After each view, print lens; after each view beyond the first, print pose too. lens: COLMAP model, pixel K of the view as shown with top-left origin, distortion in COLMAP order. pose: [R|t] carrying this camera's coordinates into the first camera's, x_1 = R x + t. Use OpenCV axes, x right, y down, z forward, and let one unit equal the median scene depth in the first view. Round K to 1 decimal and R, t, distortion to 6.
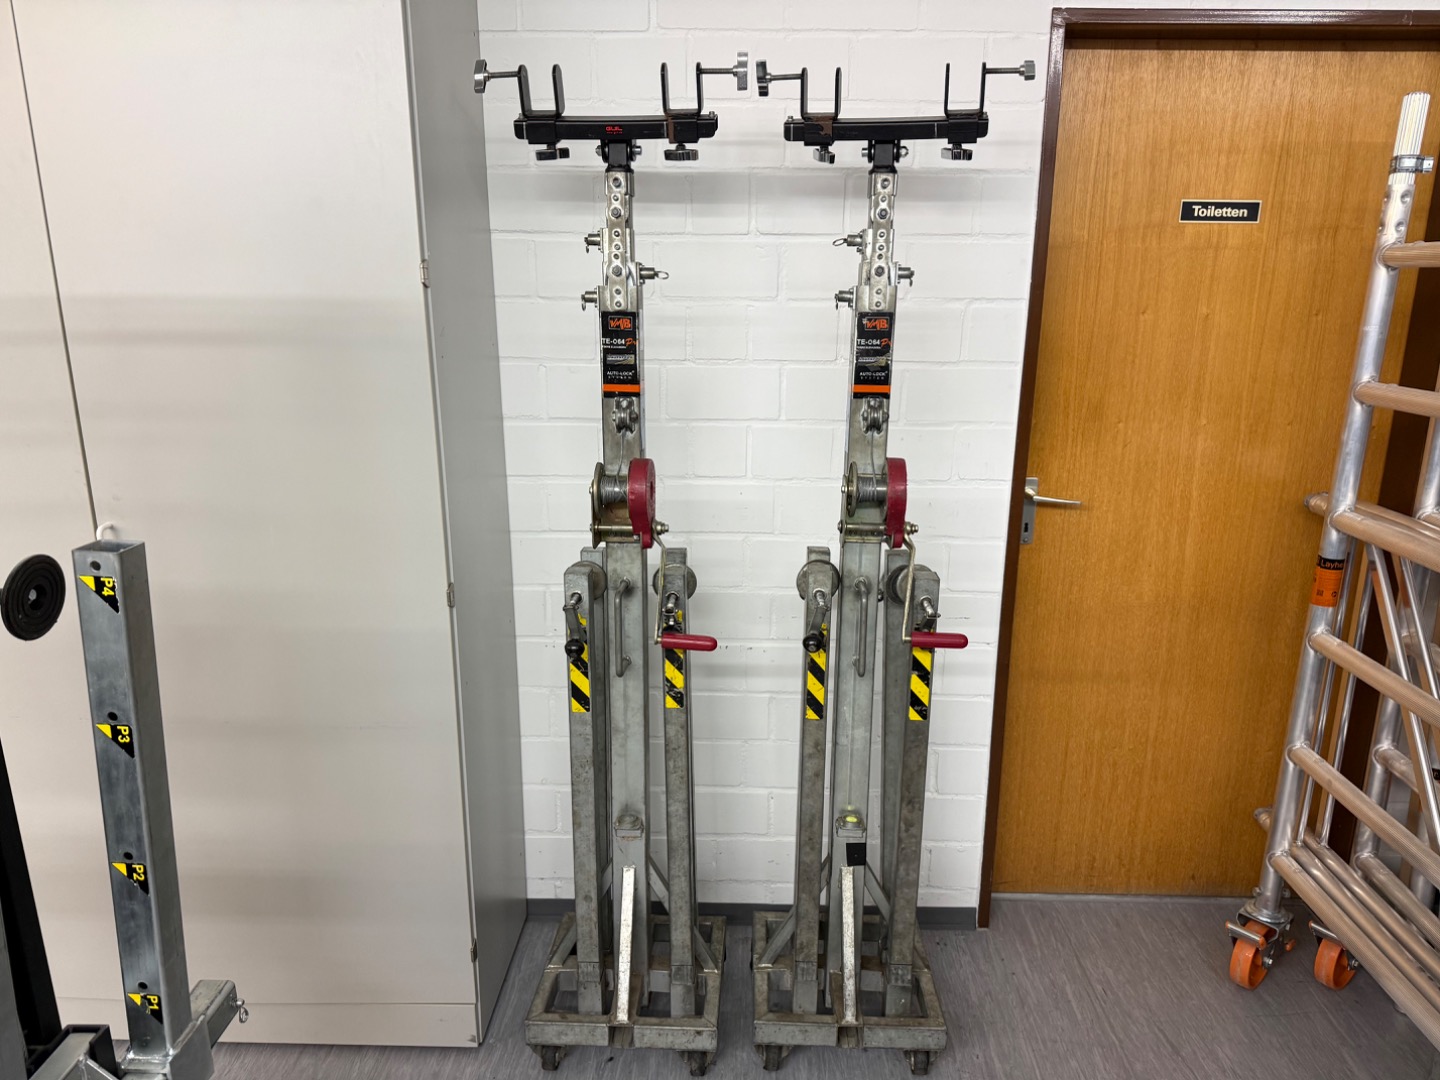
lens RADIAL K [[1037.8, 0, 708.8], [0, 1037.8, 542.4], [0, 0, 1]] dist [0.001502, -0.009014]
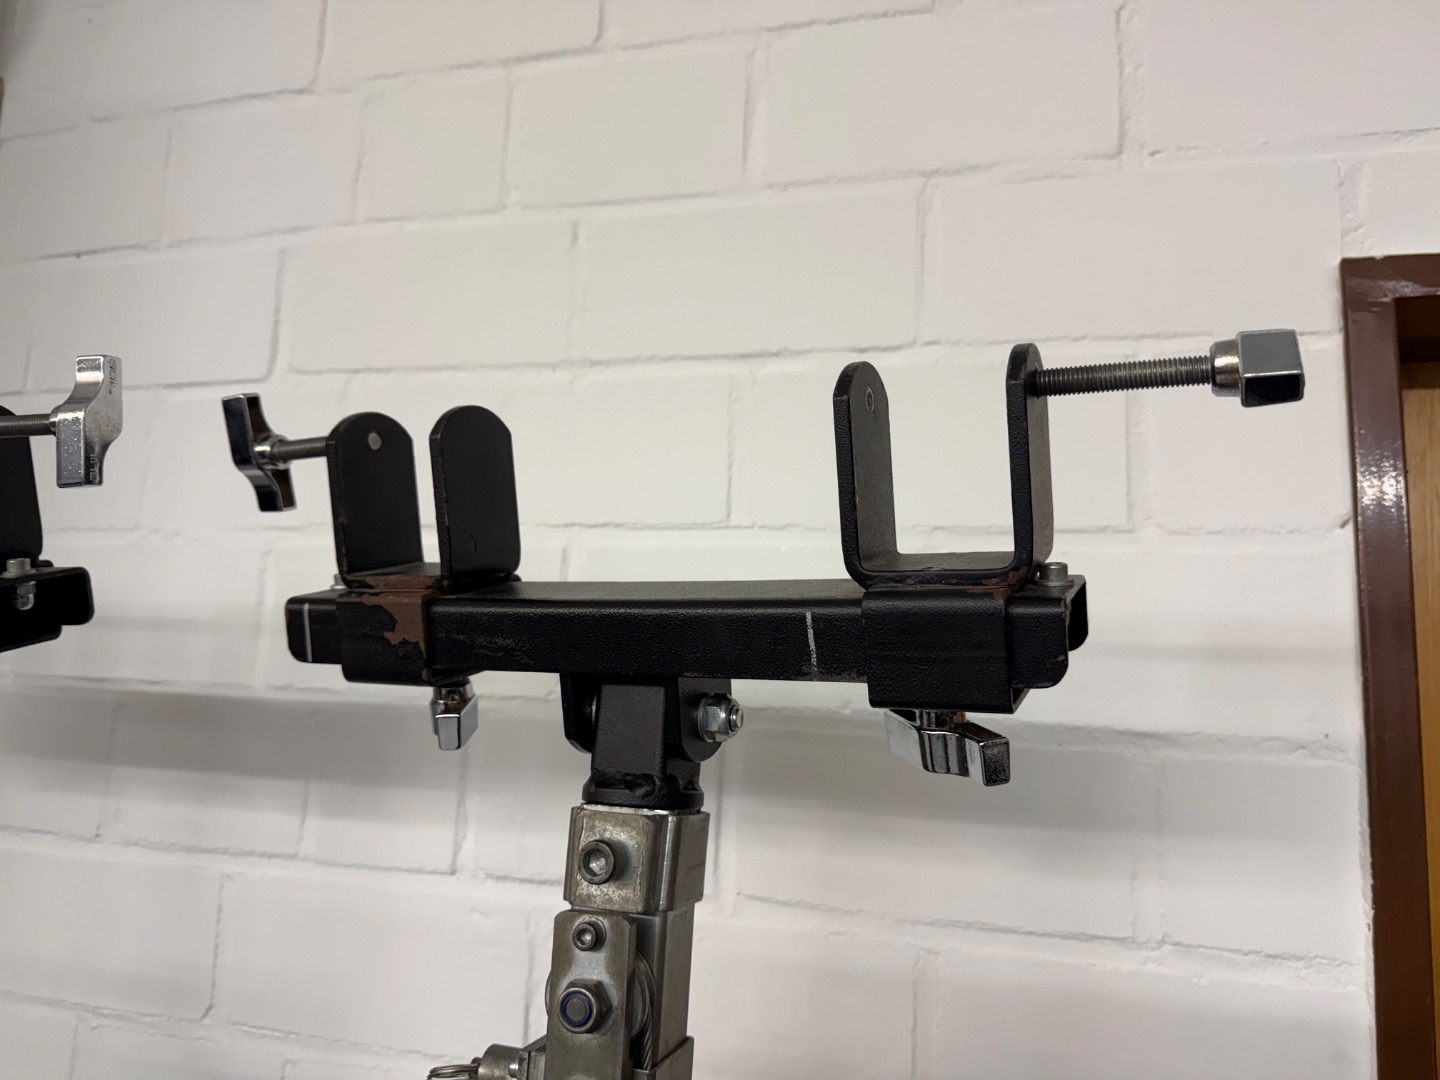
lens RADIAL K [[963.3, 0, 720.0], [0, 963.3, 540.0], [0, 0, 1]] dist [0.004172, -0.000247]
pose [[0.964261, 0.000058, -0.264955, 0.202583], [-0.104698, 0.918698, -0.380831, -0.272173], [0.243391, 0.394961, 0.885871, 0.650660]]
